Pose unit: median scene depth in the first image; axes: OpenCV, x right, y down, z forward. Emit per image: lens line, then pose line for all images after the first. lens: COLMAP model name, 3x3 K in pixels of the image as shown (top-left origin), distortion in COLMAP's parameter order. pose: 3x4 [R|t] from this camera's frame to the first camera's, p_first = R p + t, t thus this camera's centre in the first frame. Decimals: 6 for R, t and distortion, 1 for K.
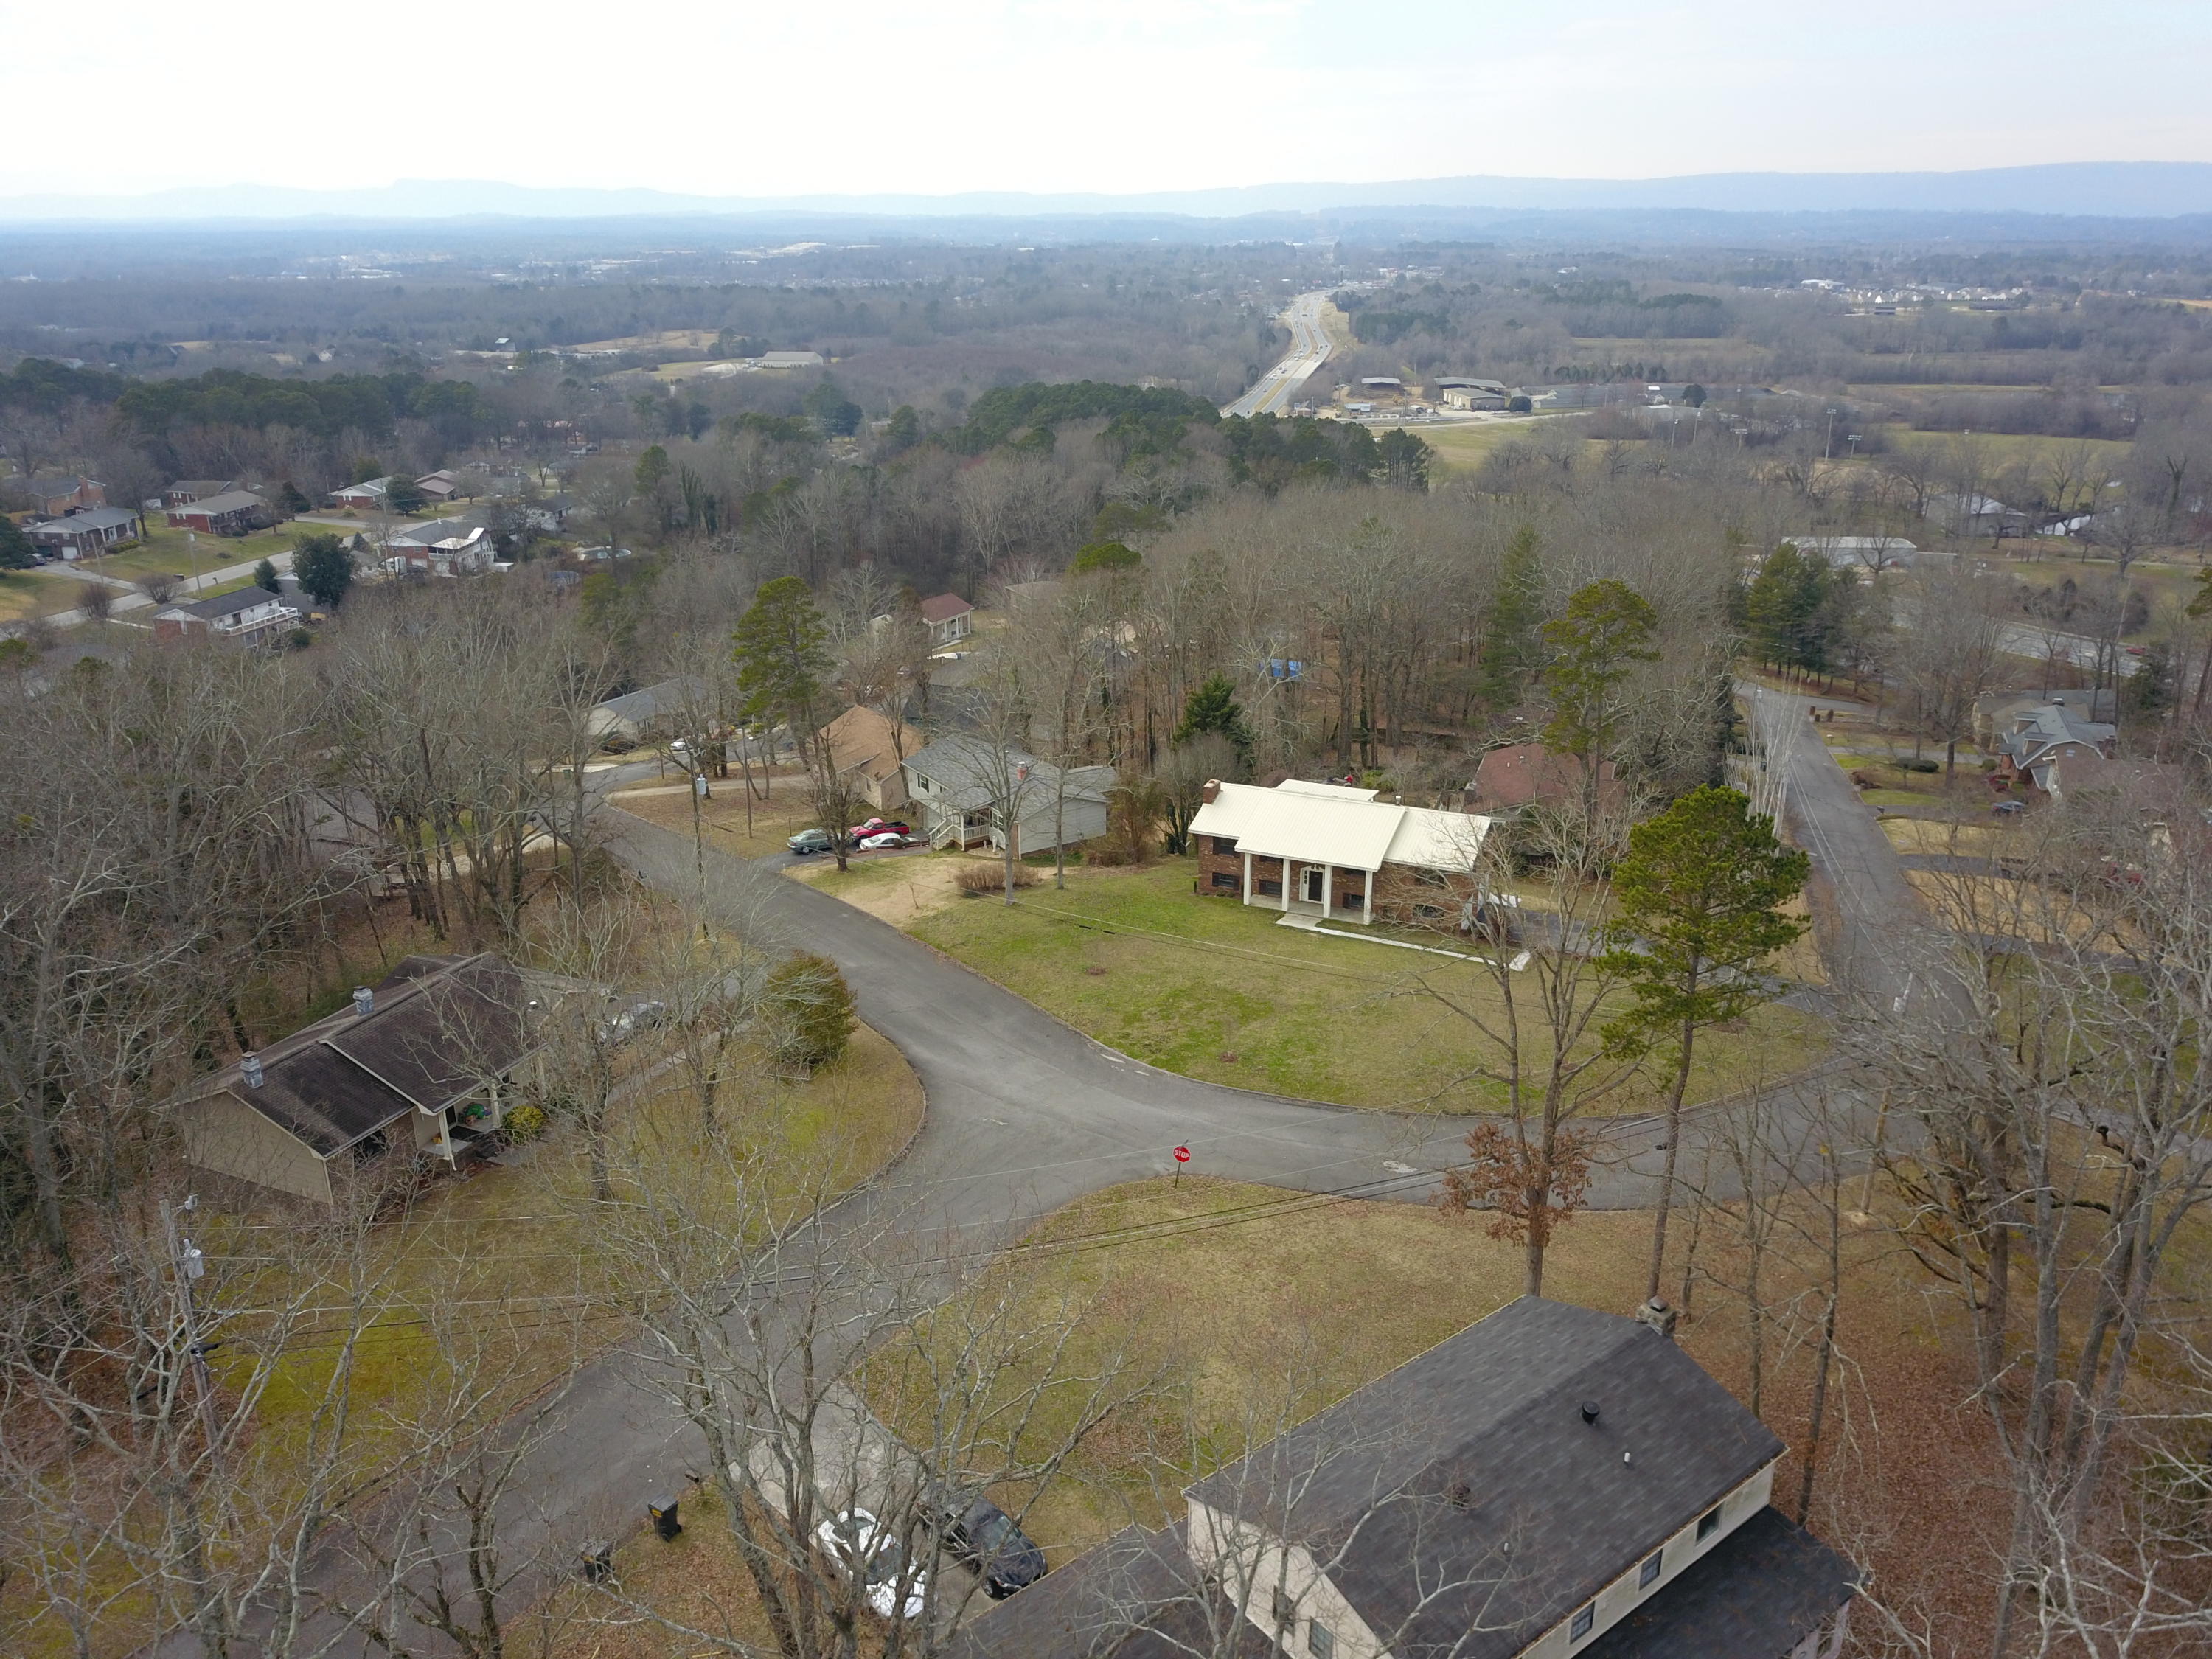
lens RADIAL K [[1692.2, 0, 1112.6], [0, 1692.2, 817.1], [0, 0, 1]] dist [0.009539, -0.006517]
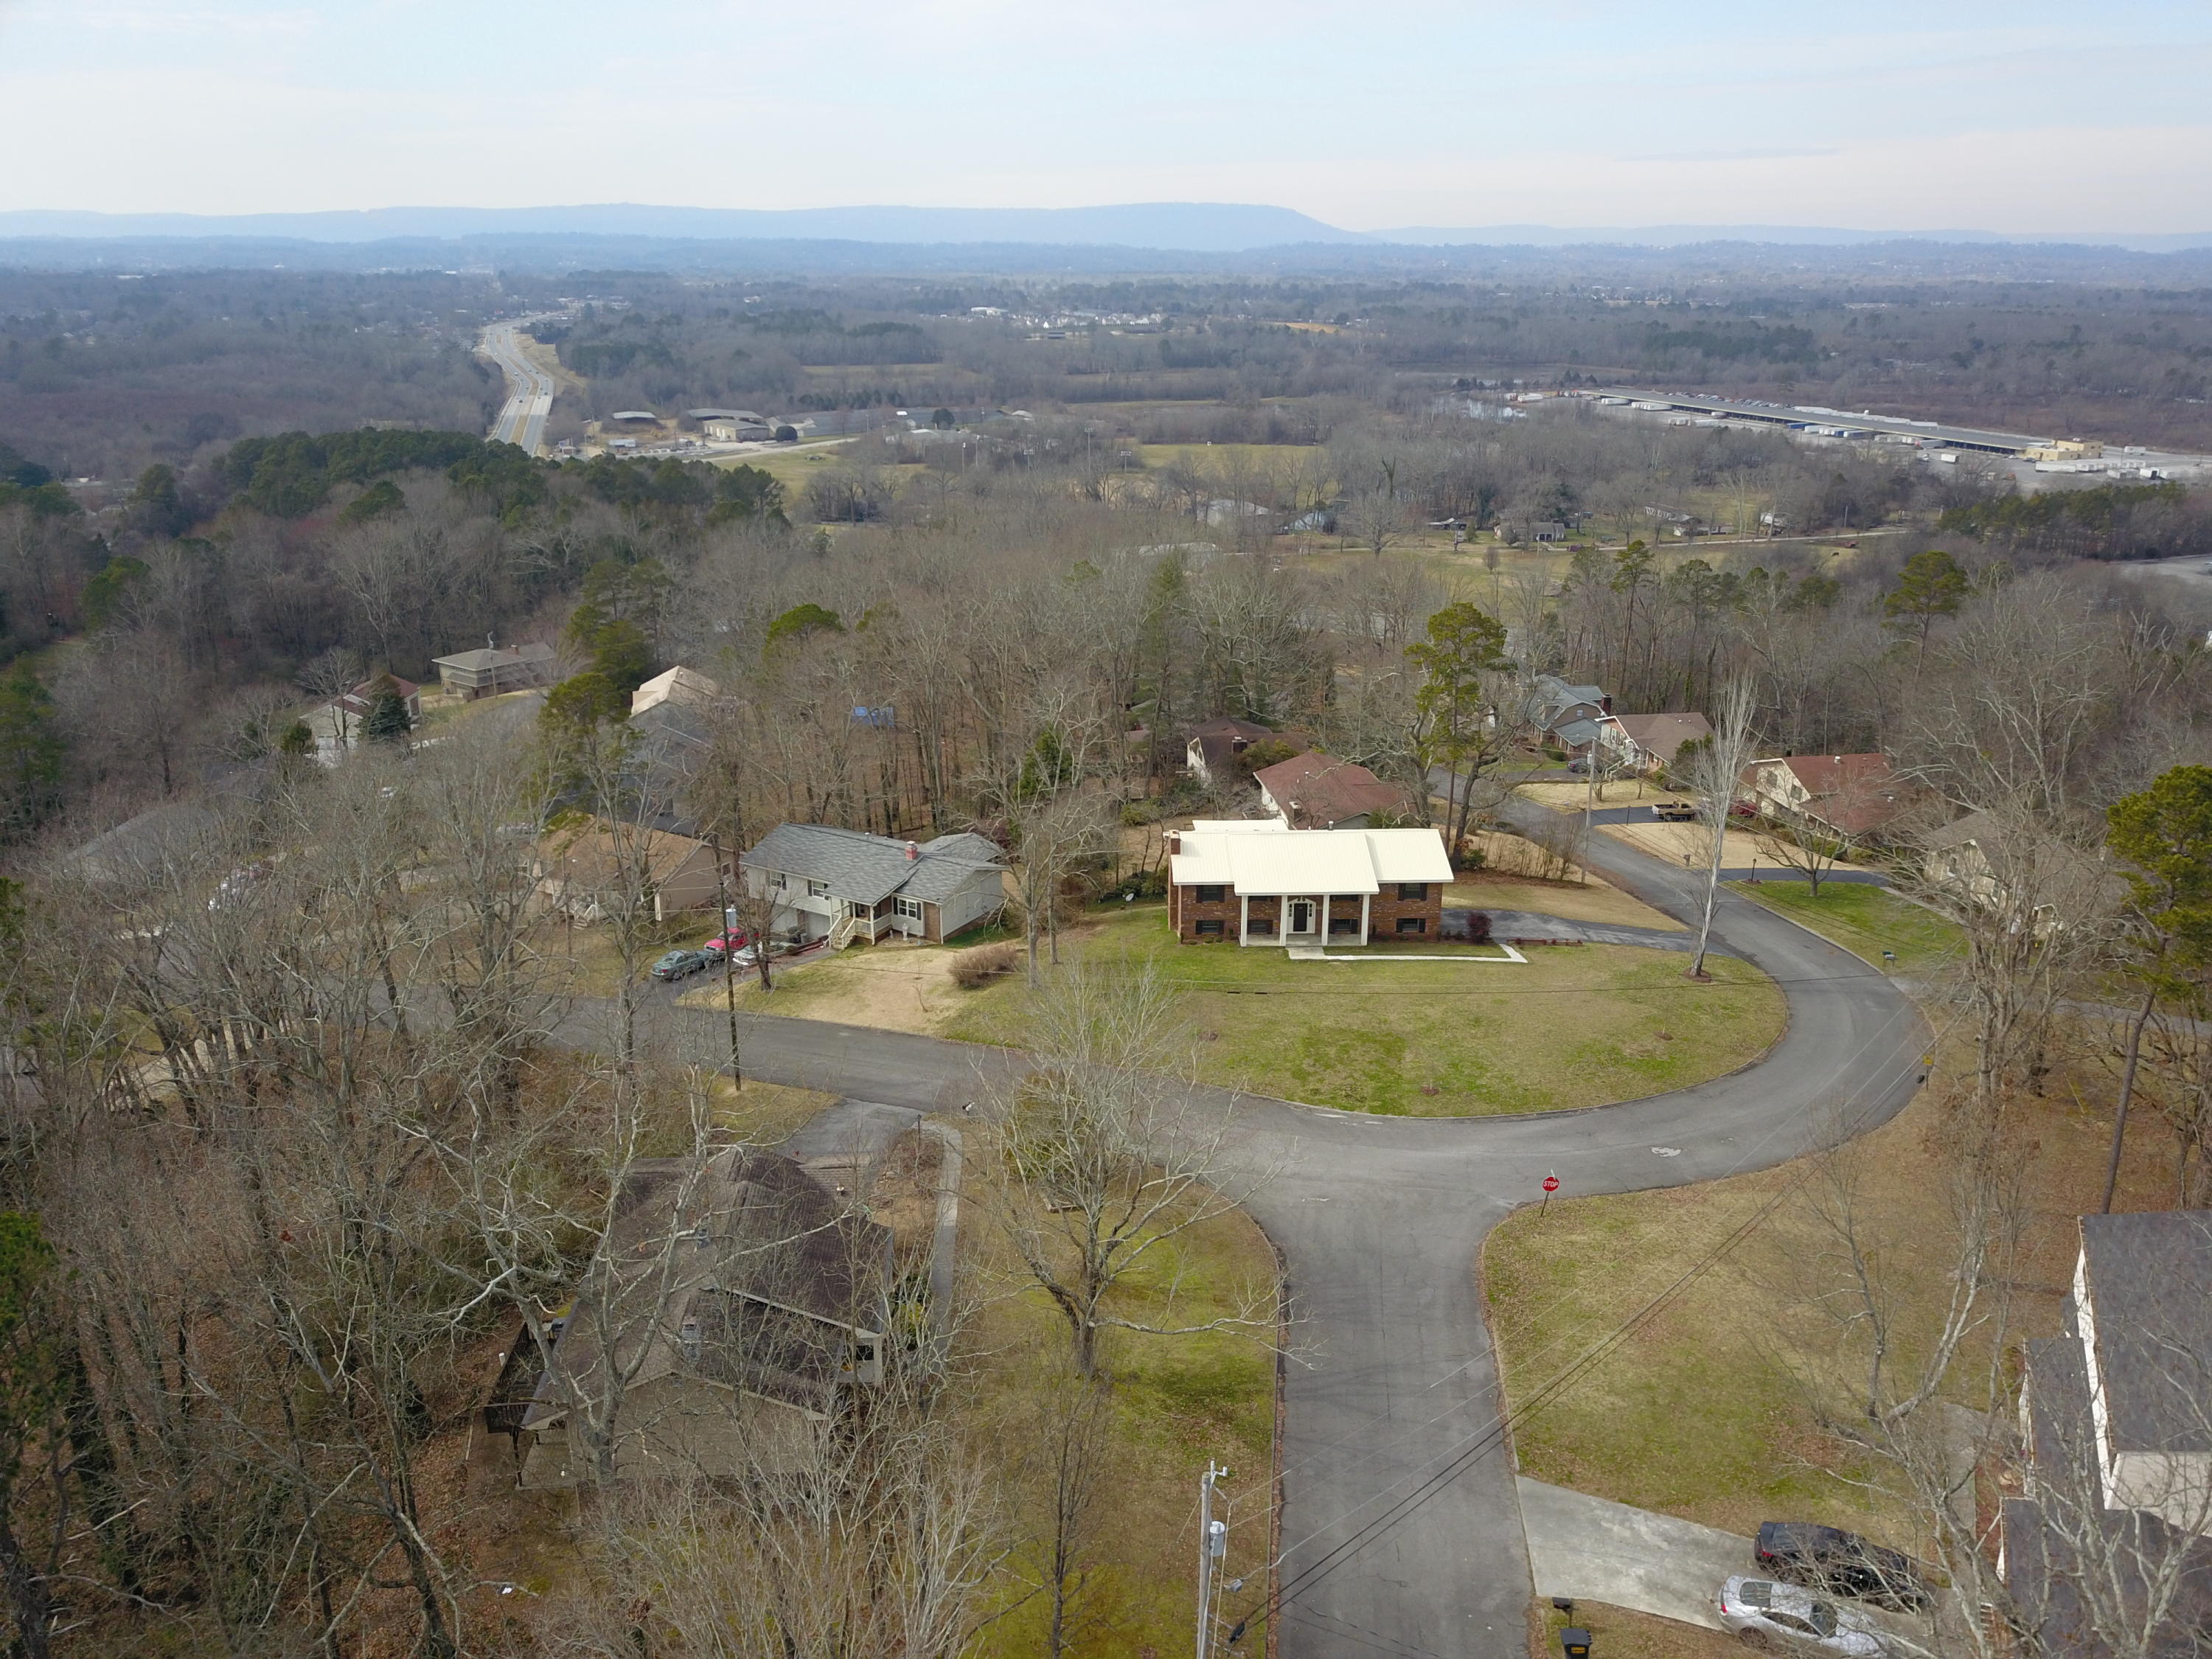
lens RADIAL K [[1692.2, 0, 1104.9], [0, 1692.2, 823.6], [0, 0, 1]] dist [0.009539, -0.006517]
pose [[0.894481, -0.137362, 0.425483, -0.049997], [0.142277, 0.989617, 0.020380, -0.006449], [-0.423864, 0.042307, 0.904737, 0.013631]]
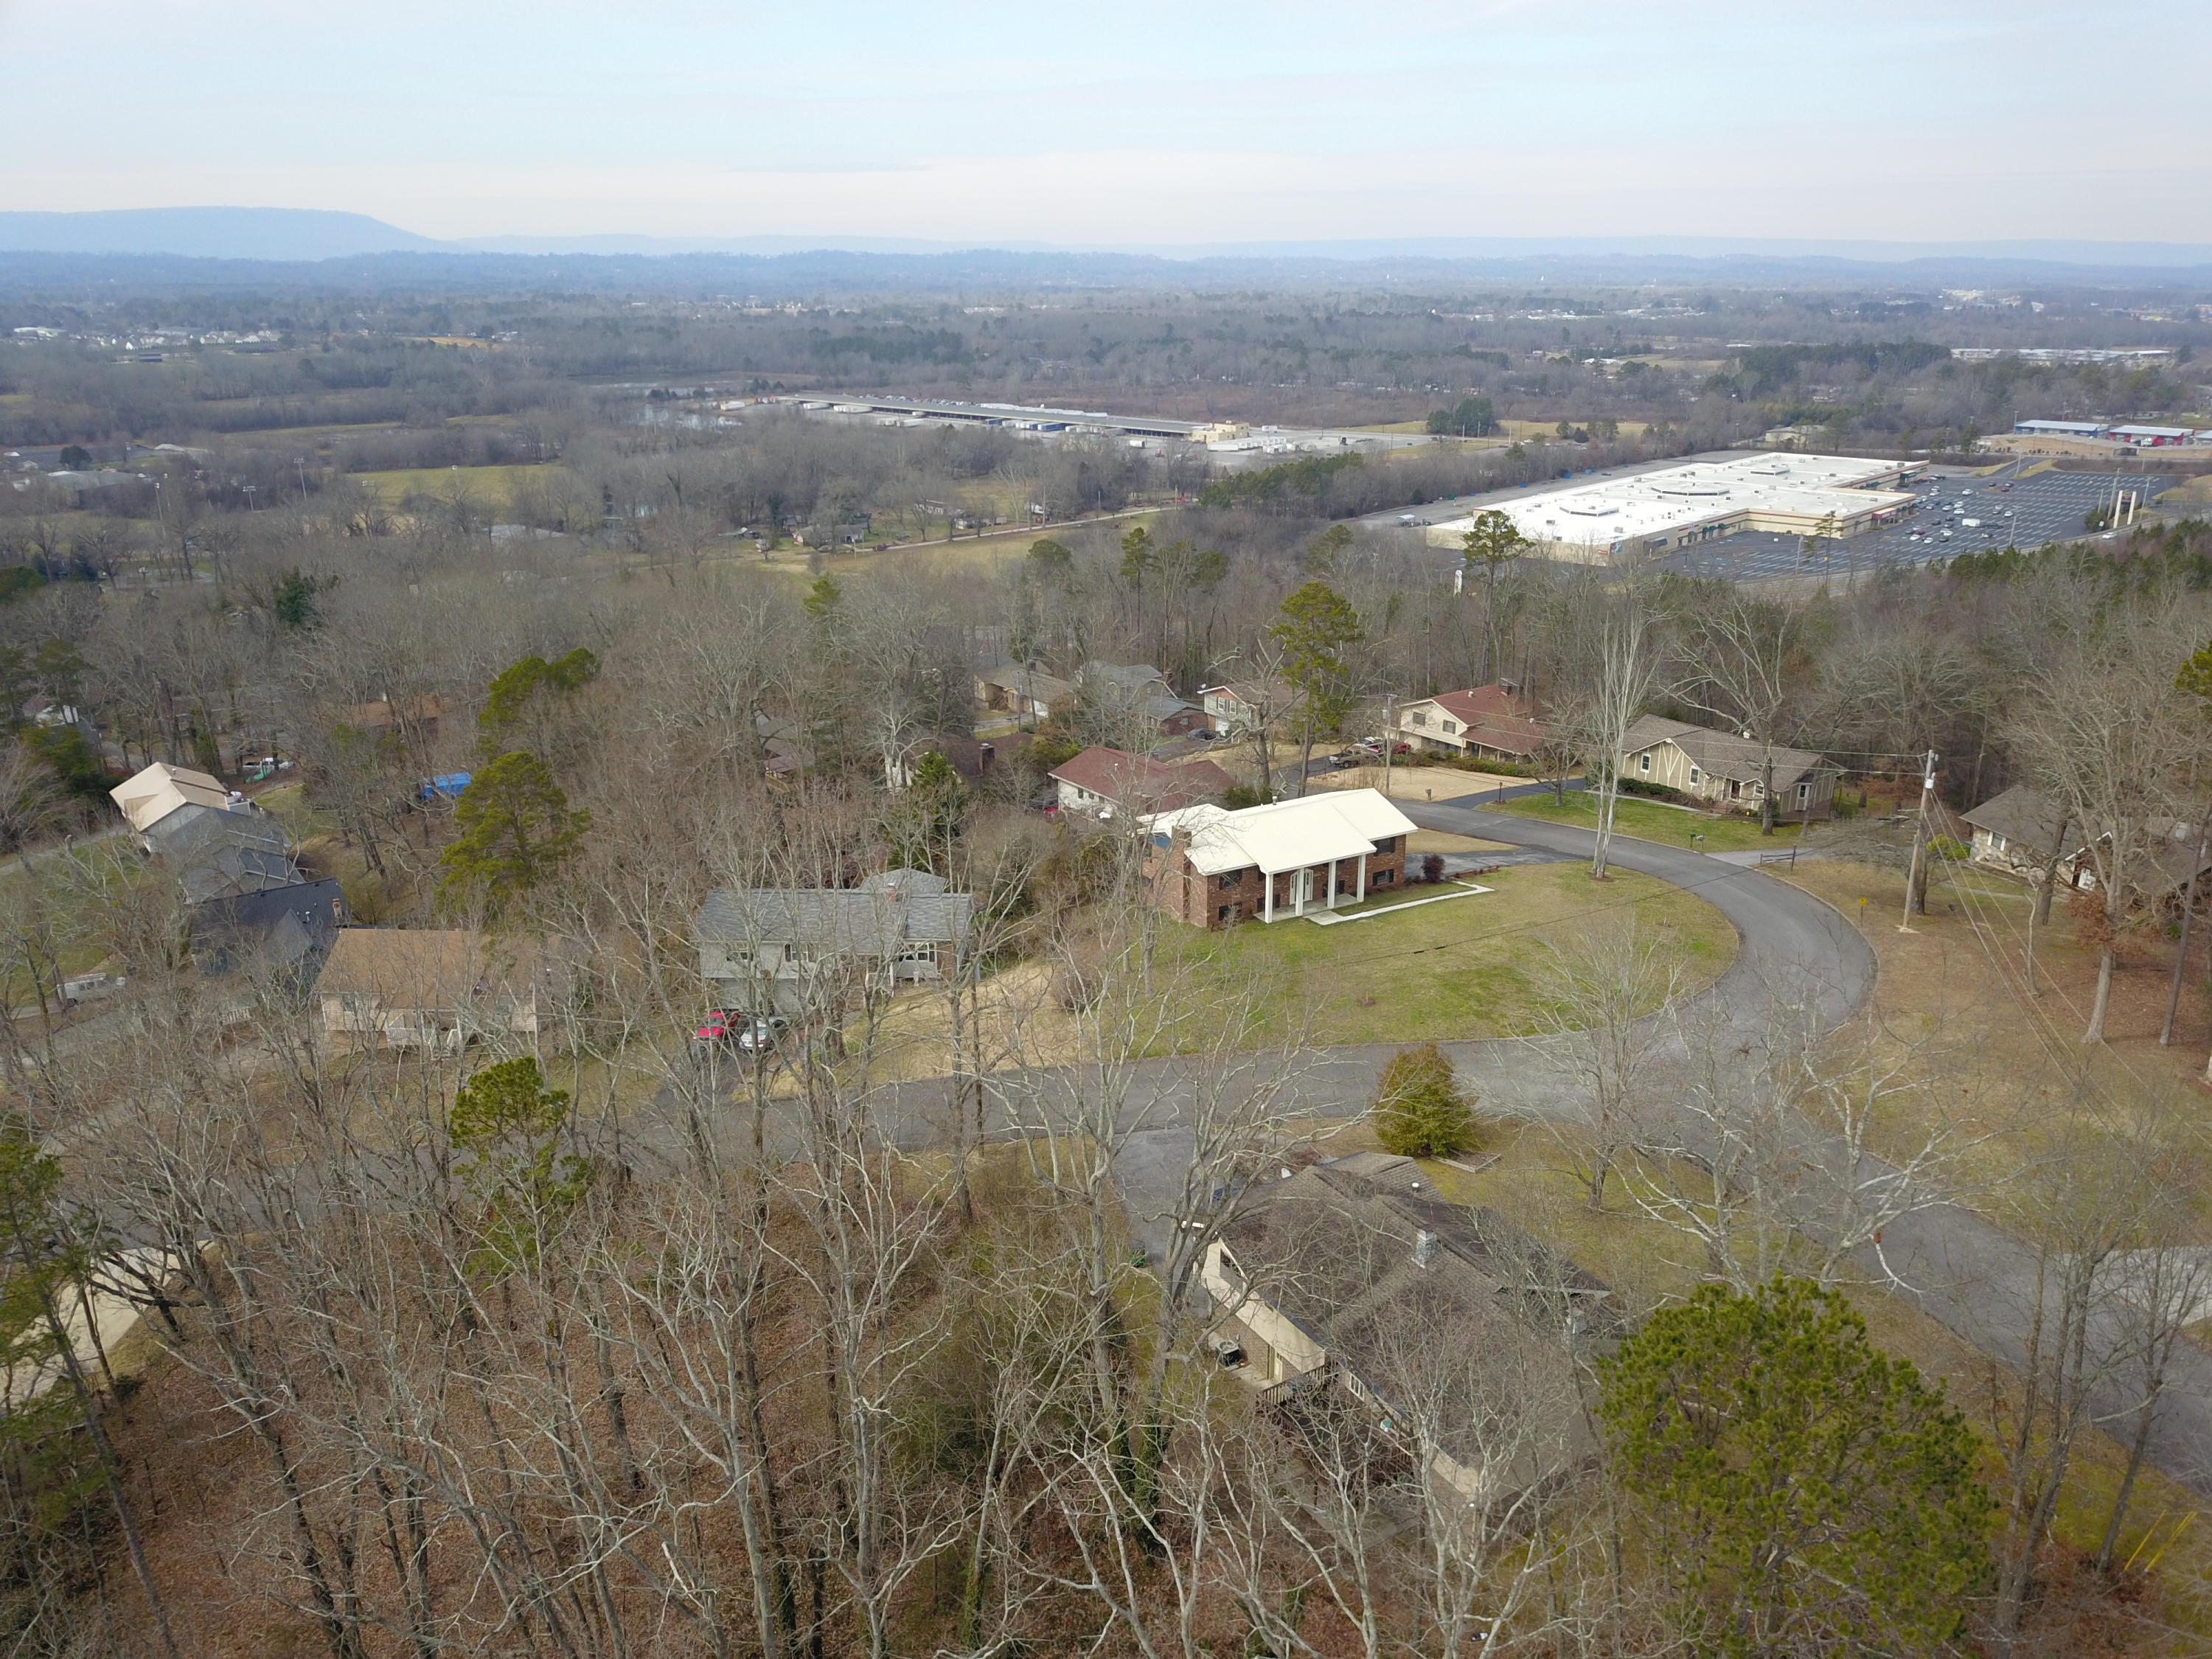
lens RADIAL K [[1692.2, 0, 1110.0], [0, 1692.2, 836.8], [0, 0, 1]] dist [0.009539, -0.006517]
pose [[0.572142, -0.260775, 0.777593, -0.094231], [0.270167, 0.955114, 0.121524, -0.018605], [-0.774380, 0.140551, 0.616913, 0.049956]]
